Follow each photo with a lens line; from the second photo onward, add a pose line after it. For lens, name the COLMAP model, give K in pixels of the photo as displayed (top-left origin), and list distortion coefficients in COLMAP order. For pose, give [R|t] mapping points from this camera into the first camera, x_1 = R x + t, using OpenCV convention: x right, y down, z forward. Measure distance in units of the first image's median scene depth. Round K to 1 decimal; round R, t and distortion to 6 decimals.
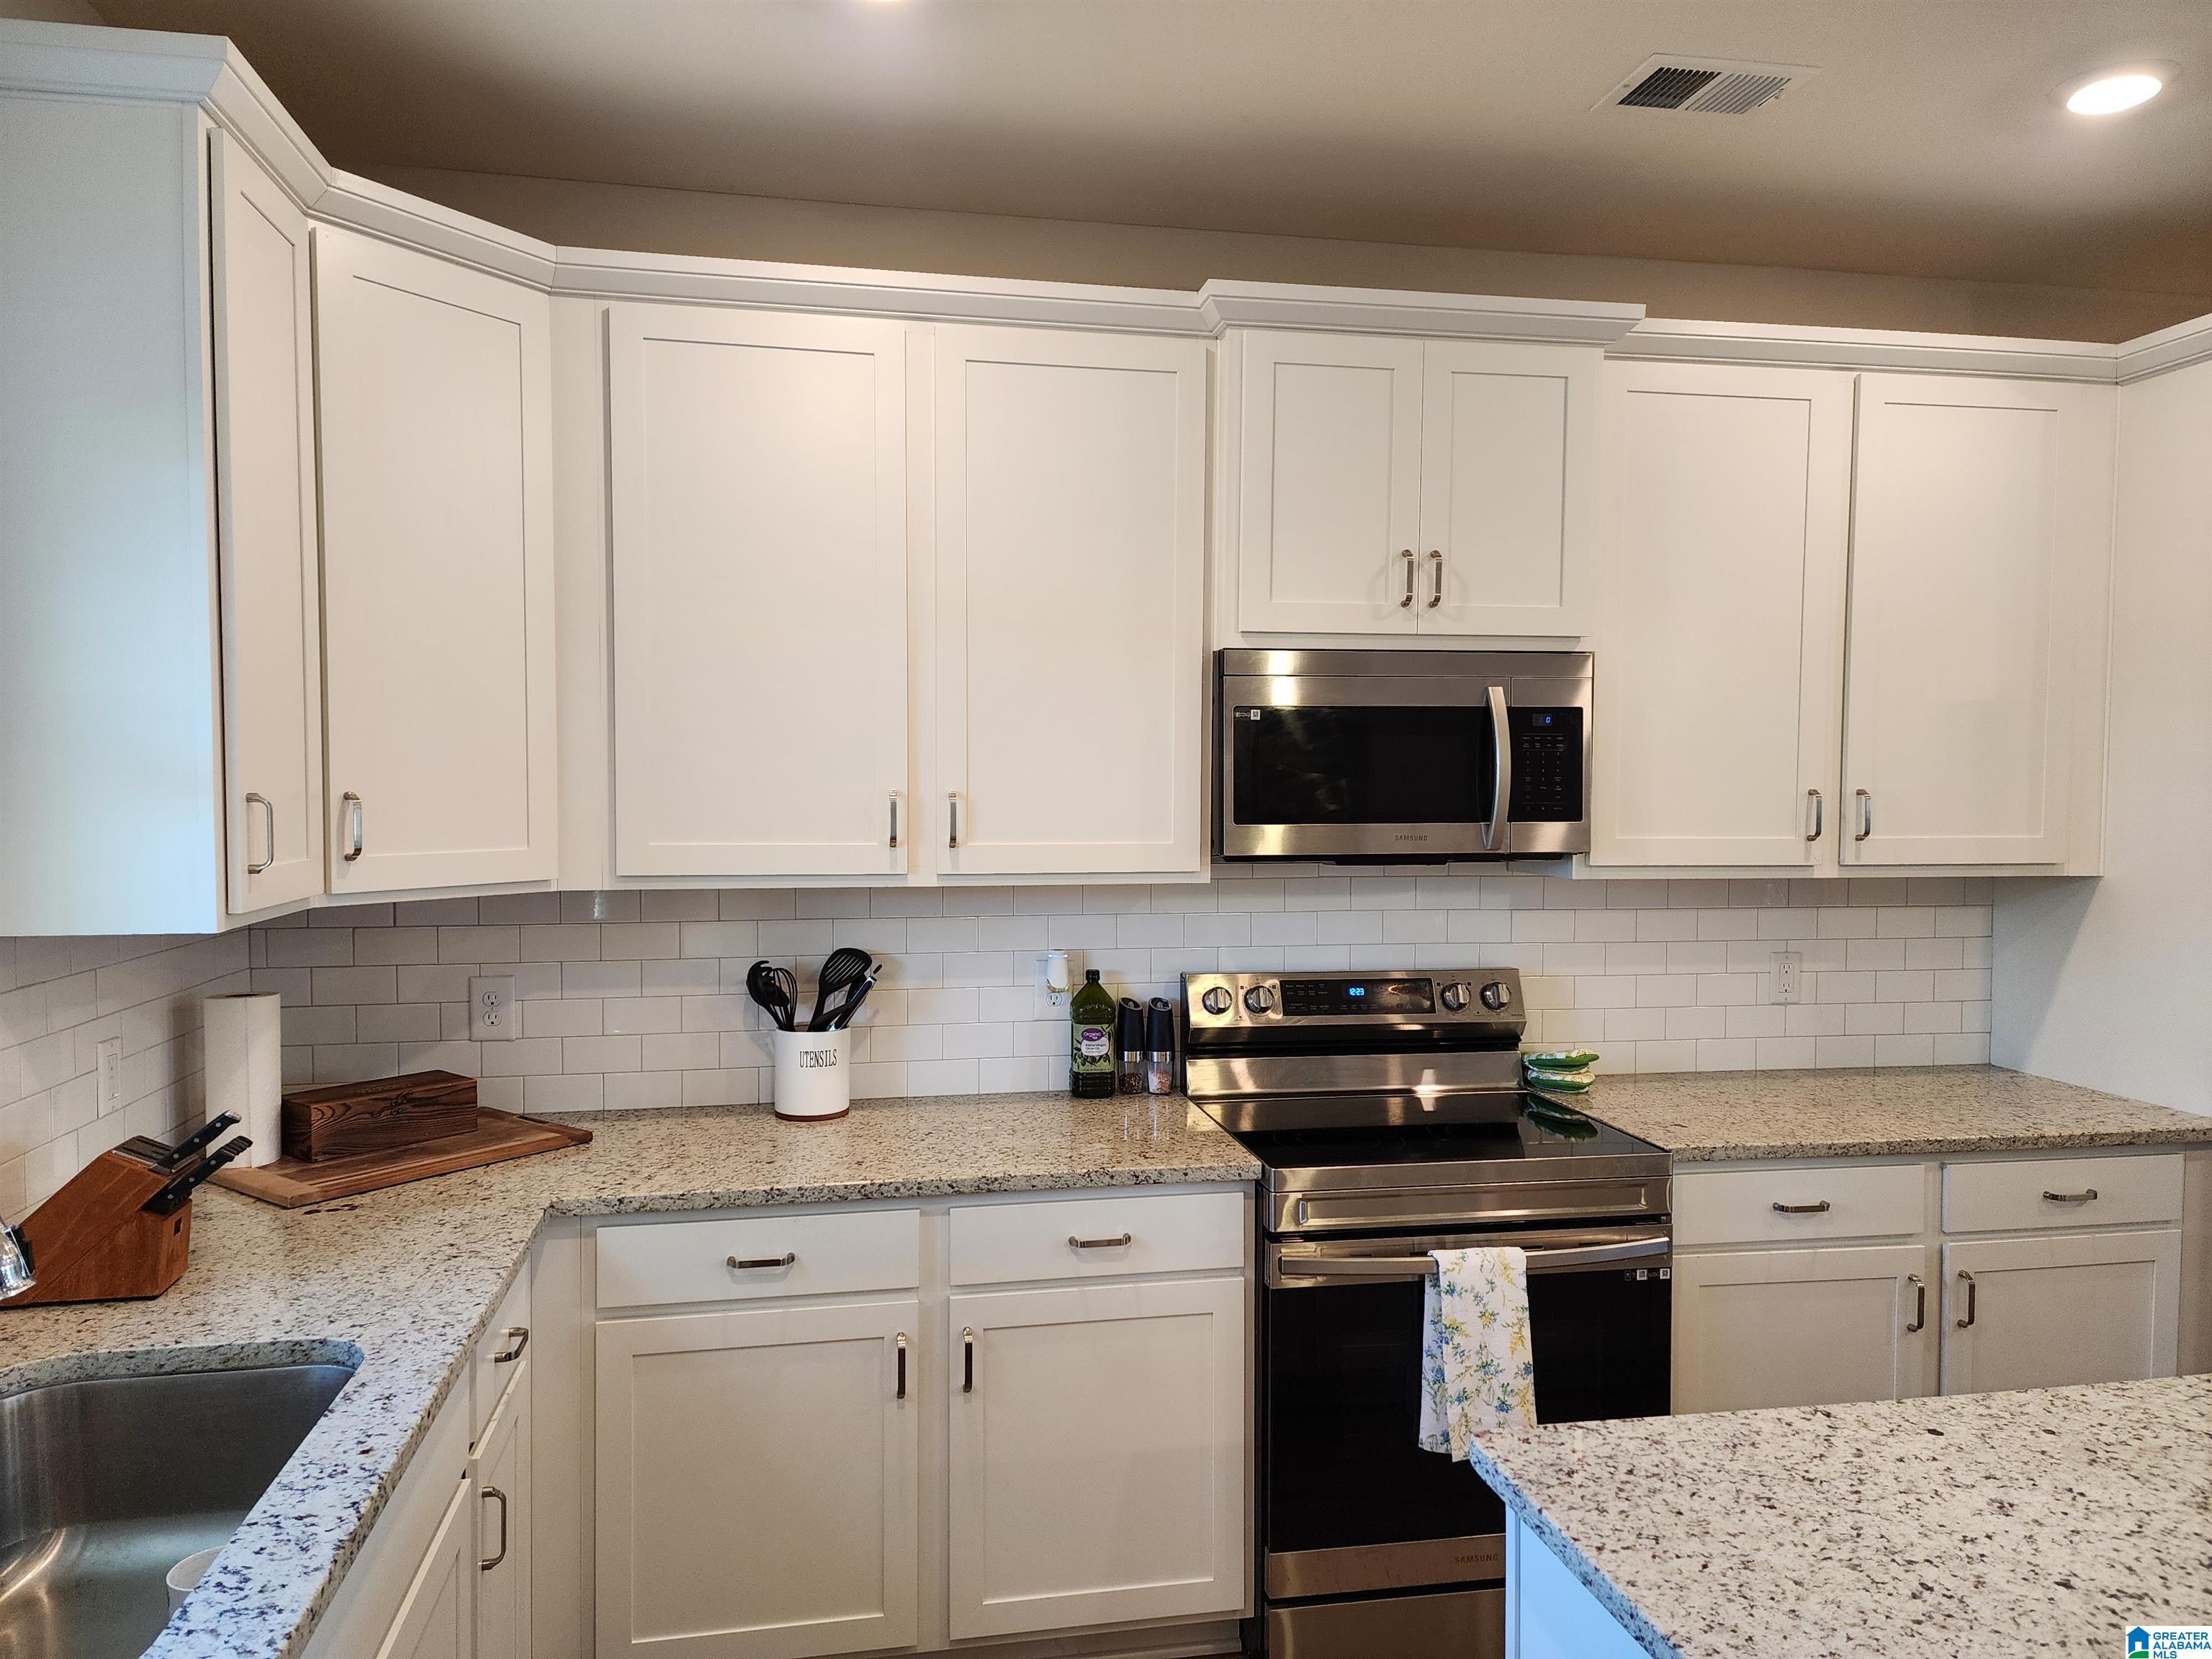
lens RADIAL K [[1504.0, 0, 1106.0], [0, 1504.0, 829.5], [0, 0, 1]] dist [0.064678, -0.000763]
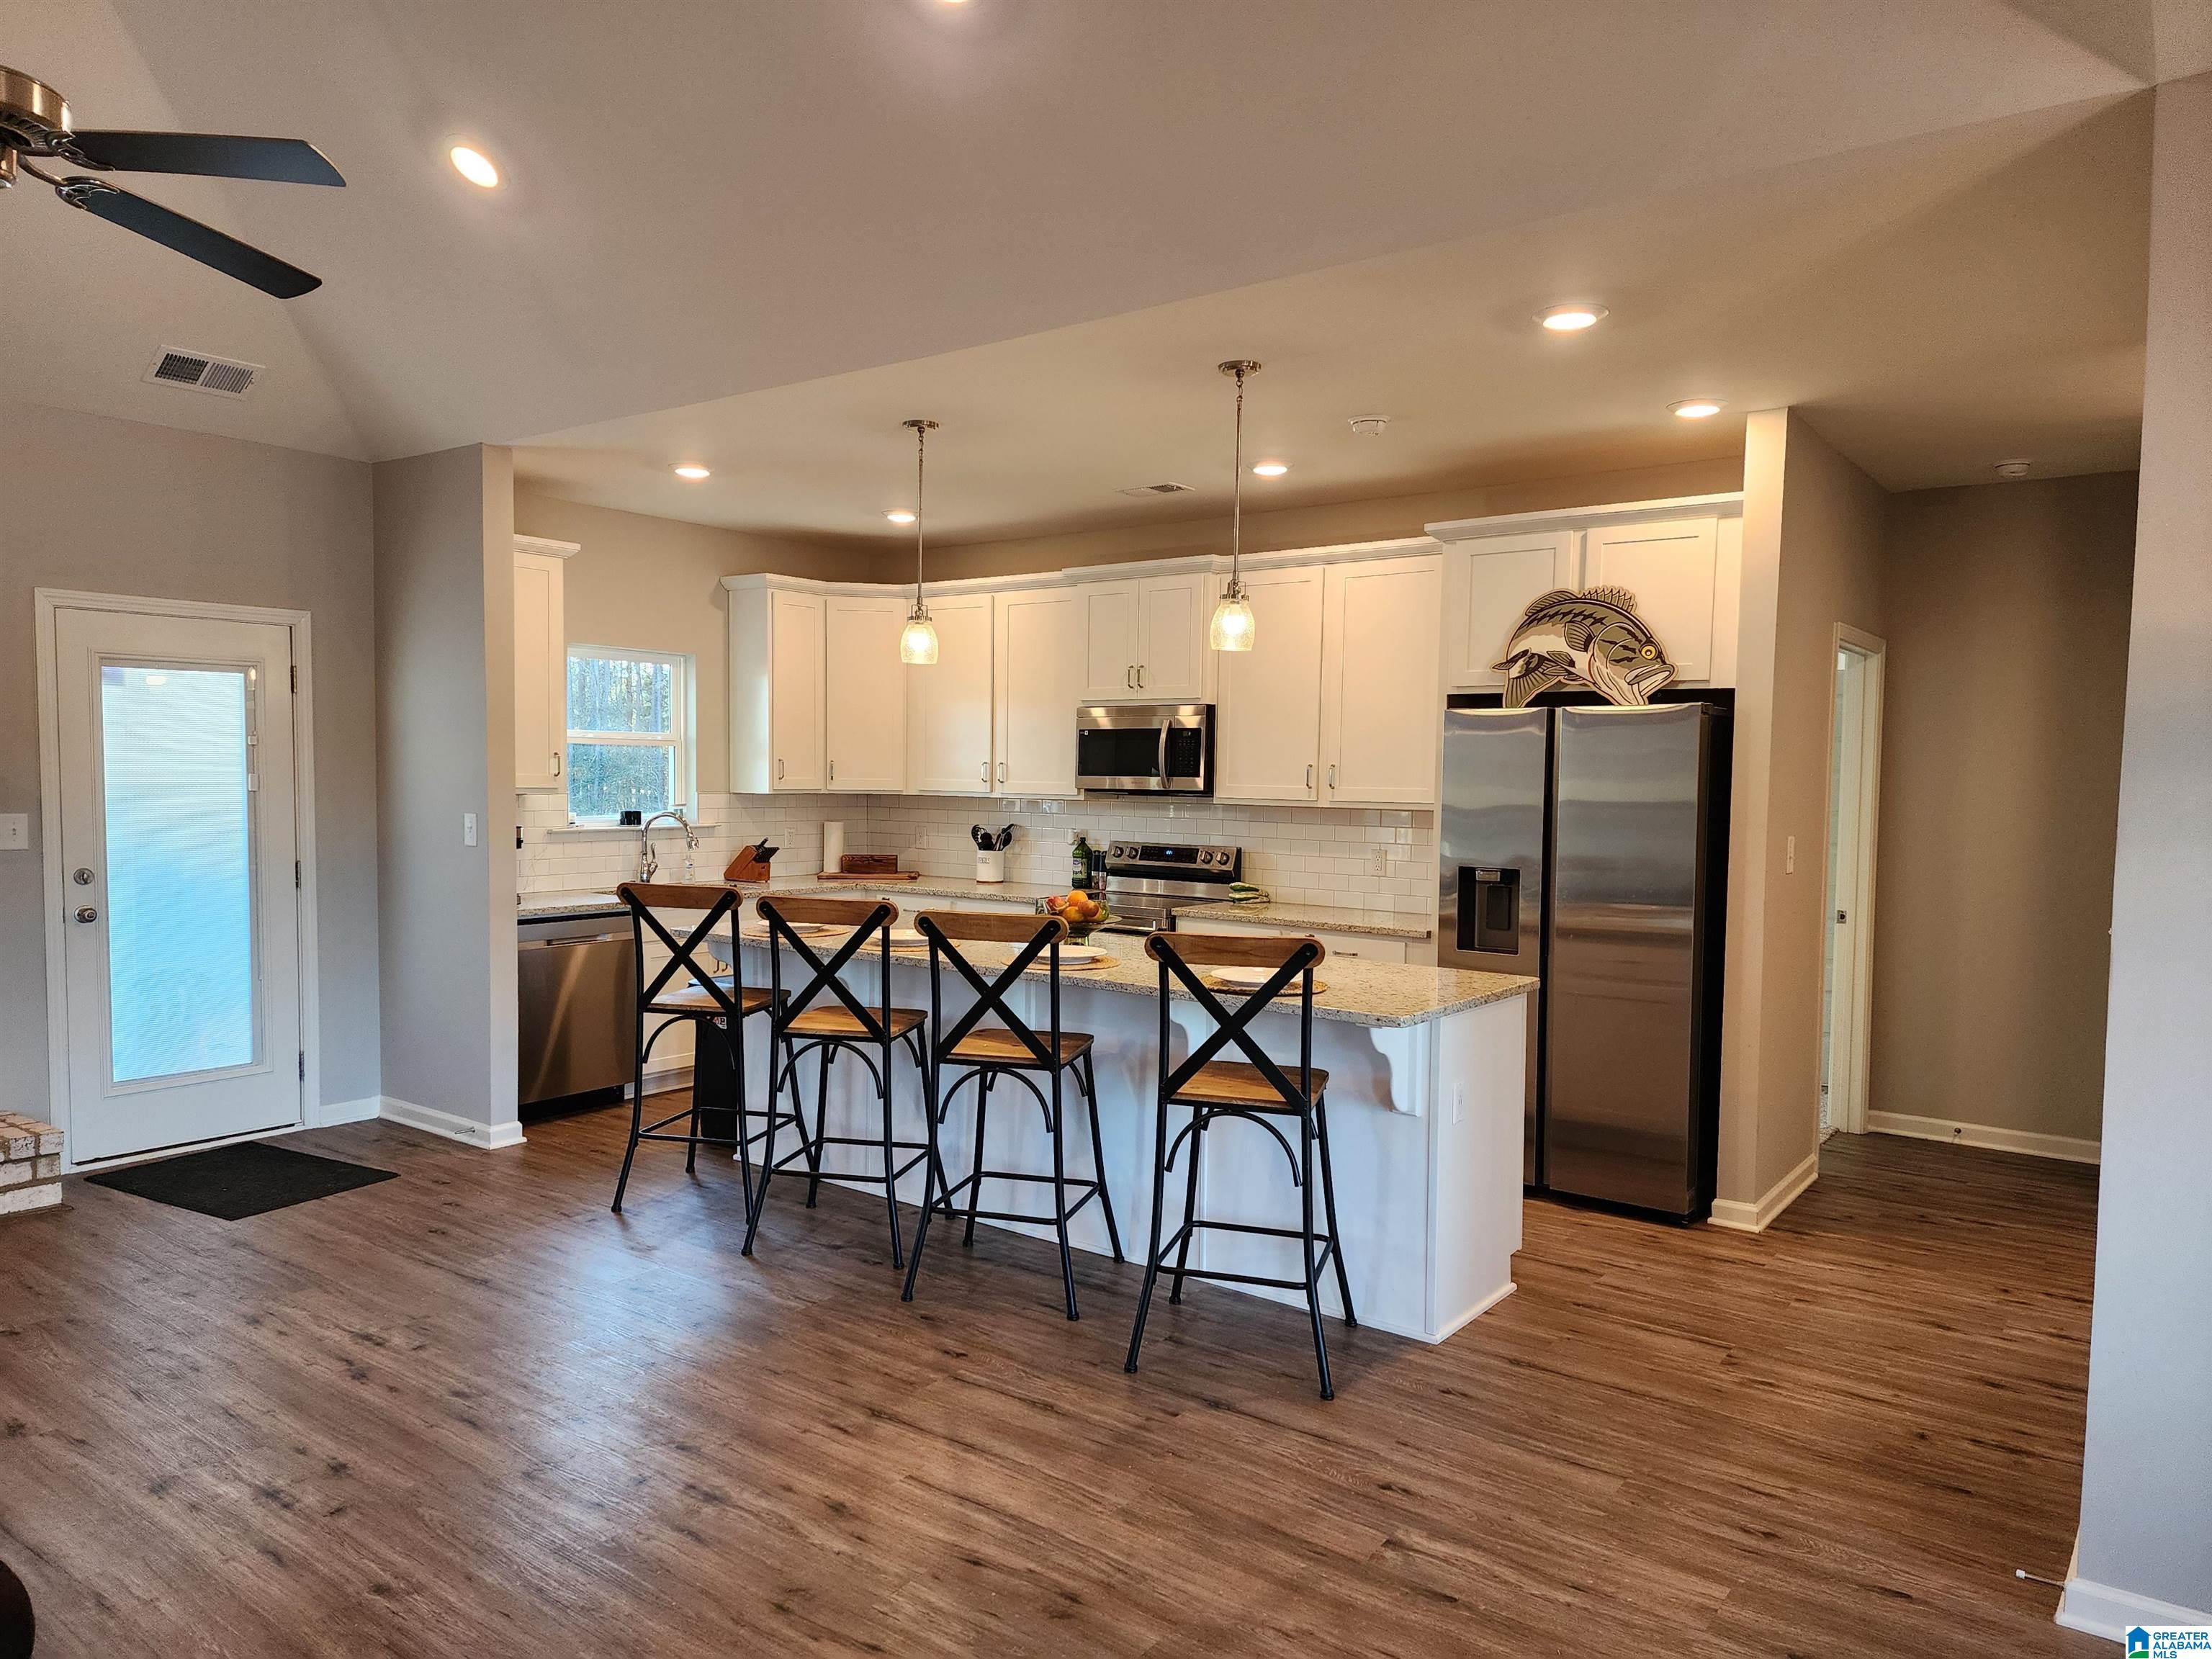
lens RADIAL K [[1504.0, 0, 1106.0], [0, 1504.0, 829.5], [0, 0, 1]] dist [0.064678, -0.000763]
pose [[0.660443, 0.036888, -0.749970, 1.985844], [-0.036277, 0.999194, 0.017200, 0.040528], [0.750000, 0.015847, 0.661249, -0.633775]]
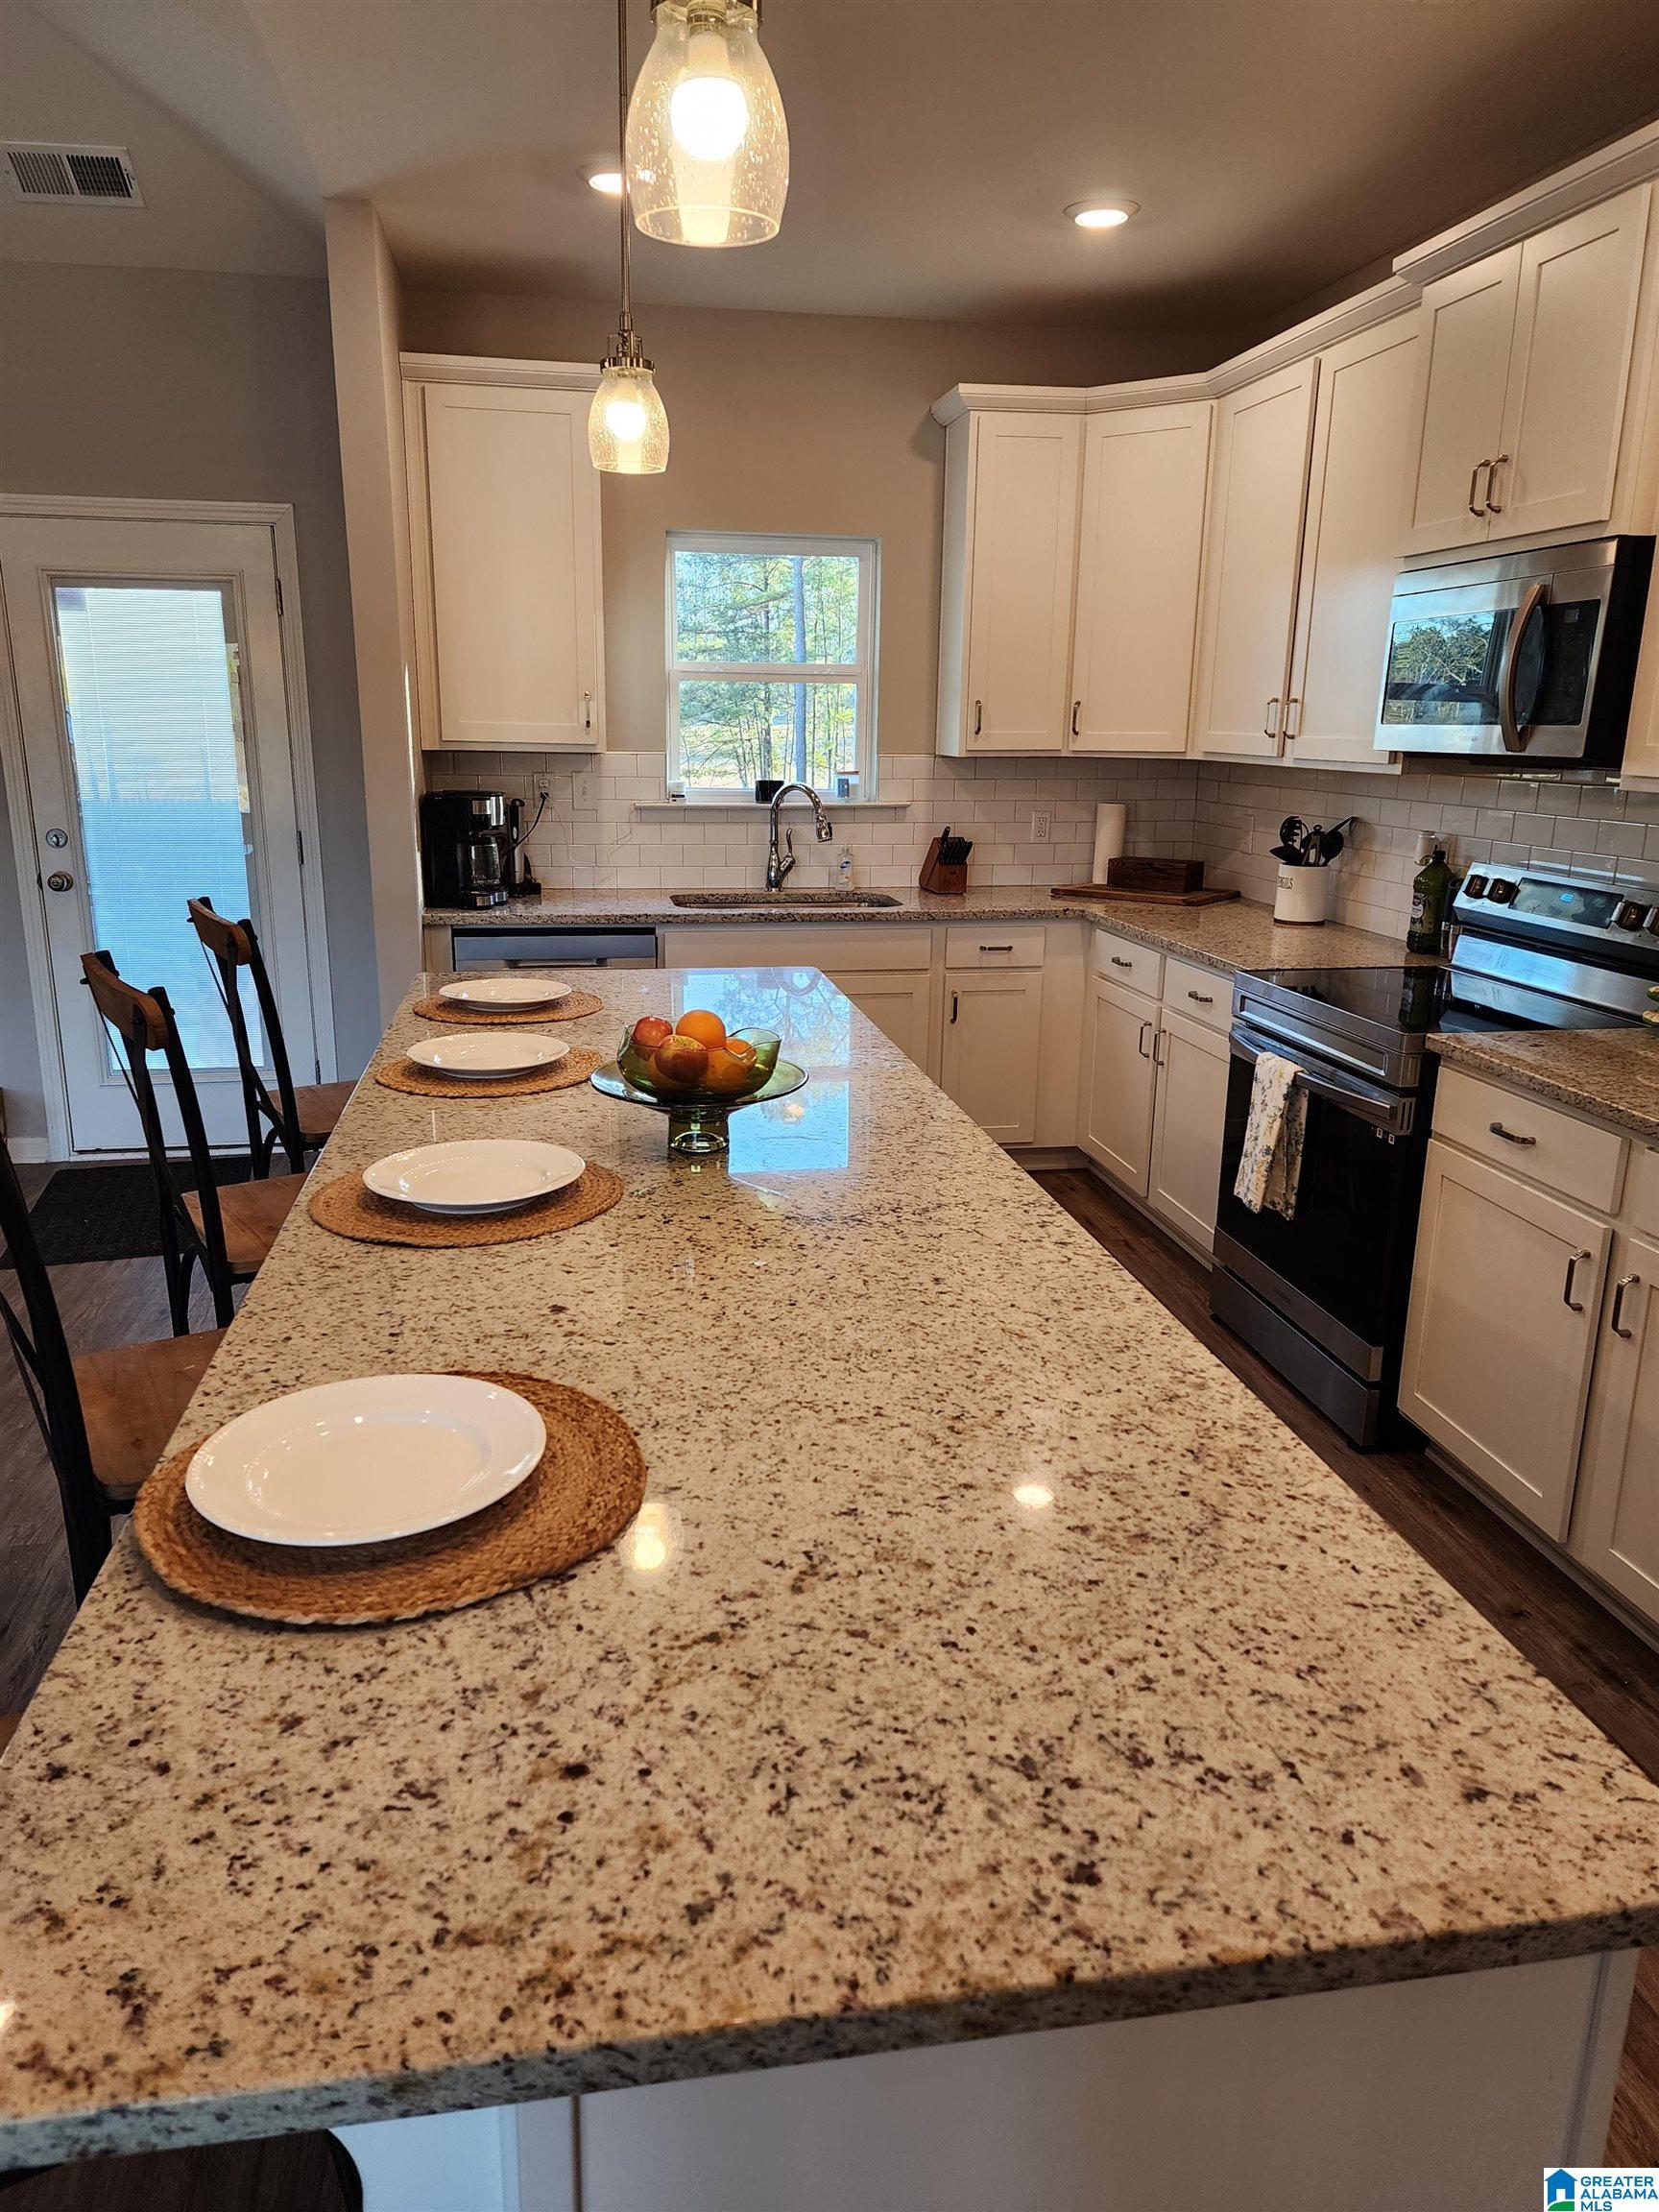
lens RADIAL K [[1504.0, 0, 792.4], [0, 1504.0, 1098.4], [0, 0, 1]] dist [0.064678, -0.000763]
pose [[-0.042280, 0.244184, -0.968807, 1.371768], [-0.043542, 0.968302, 0.245958, 0.006019], [0.998157, 0.052583, -0.030308, 0.556408]]
